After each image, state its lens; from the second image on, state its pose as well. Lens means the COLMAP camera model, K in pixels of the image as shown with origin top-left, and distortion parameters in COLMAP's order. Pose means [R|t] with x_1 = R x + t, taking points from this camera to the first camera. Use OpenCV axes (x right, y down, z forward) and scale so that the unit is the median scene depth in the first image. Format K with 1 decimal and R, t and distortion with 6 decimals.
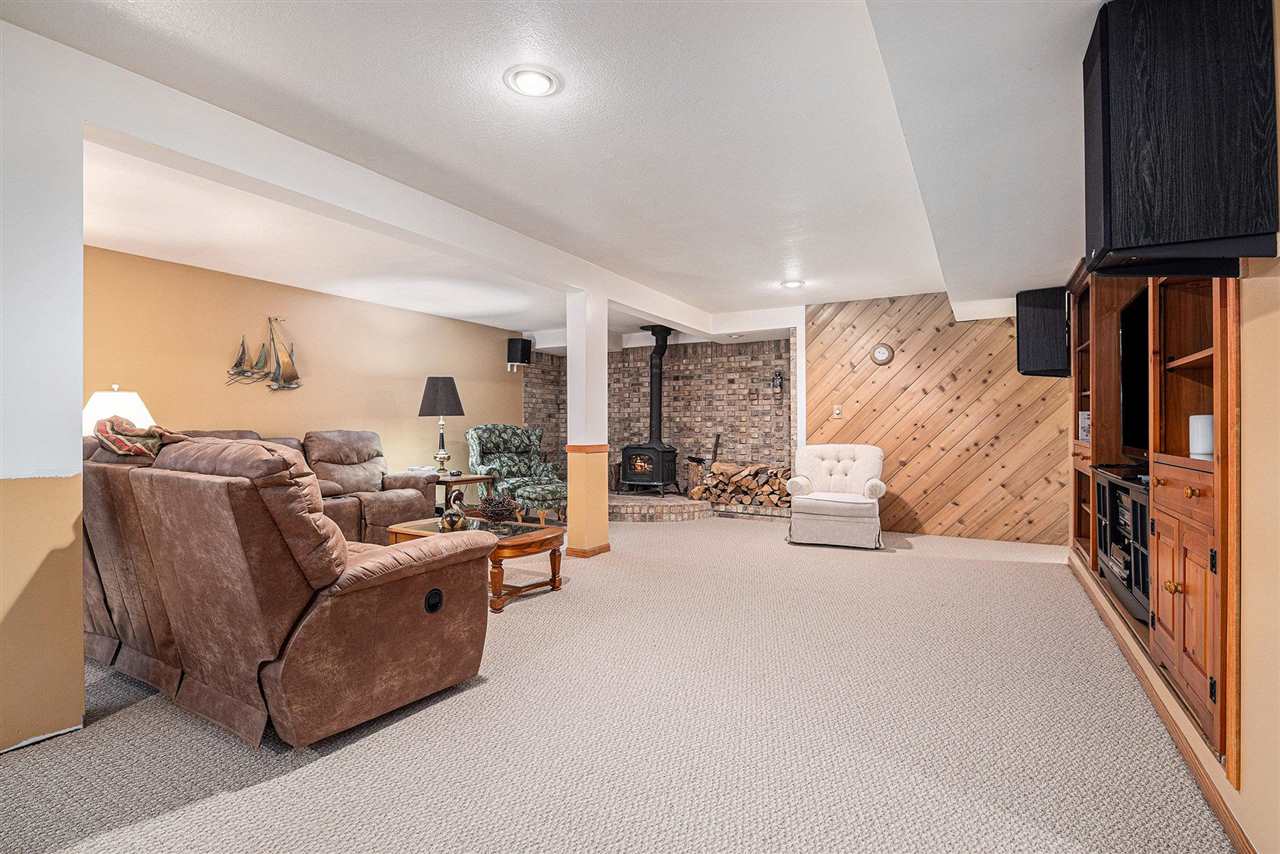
lens RADIAL K [[603.2, 0, 640.0], [0, 603.2, 427.0], [0, 0, 1]] dist [0.004037, -0.010634]
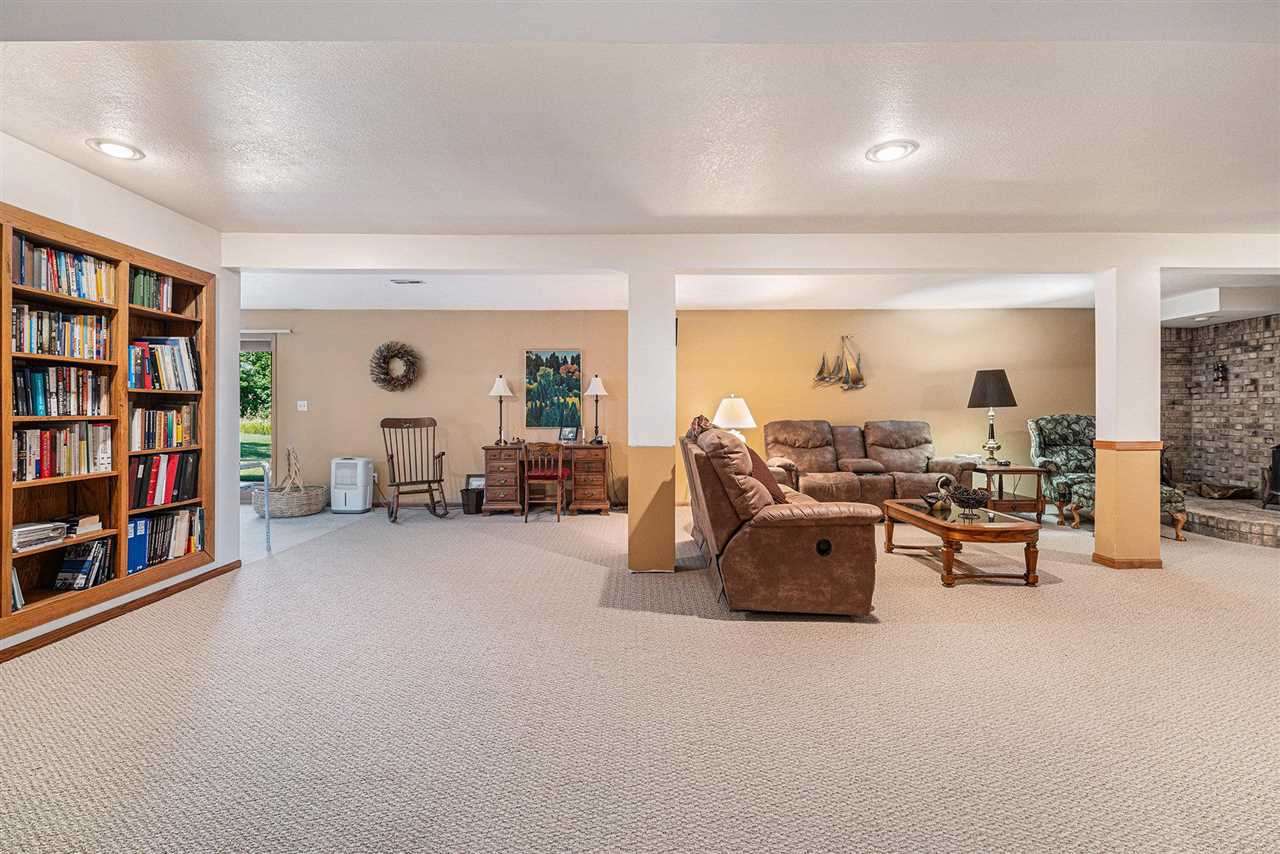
lens RADIAL K [[561.7, 0, 632.3], [0, 561.7, 425.7], [0, 0, 1]] dist [0.000379, -0.010065]
pose [[0.487126, 0.016299, -0.873180, 0.216569], [0.004908, 0.999759, 0.021400, -0.009982], [0.873318, -0.014710, 0.486929, -0.010268]]
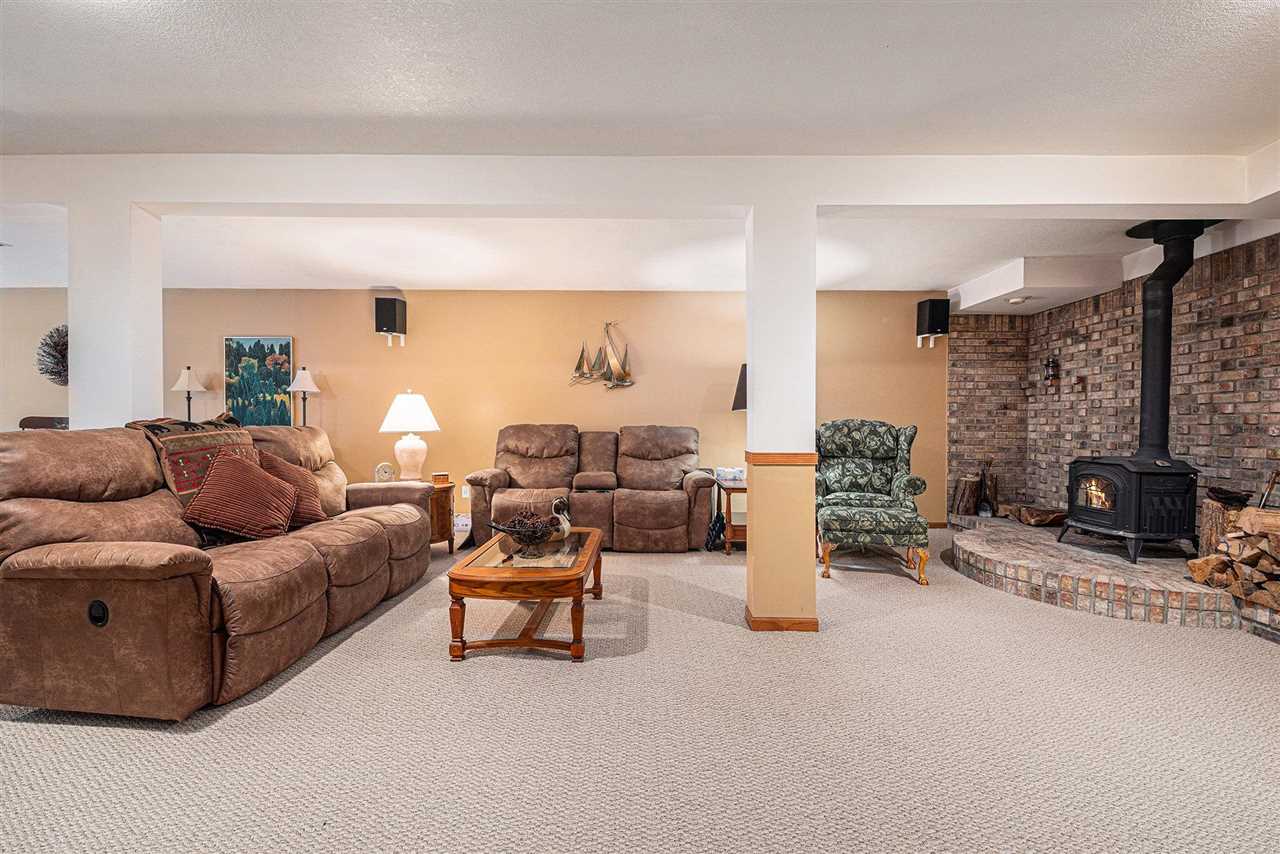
lens RADIAL K [[570.1, 0, 640.8], [0, 570.1, 440.8], [0, 0, 1]] dist [0.001720, -0.010618]
pose [[0.493359, 0.029239, -0.869334, 0.286609], [-0.003657, 0.999496, 0.031542, 0.001018], [0.869818, -0.012382, 0.493217, 0.475368]]
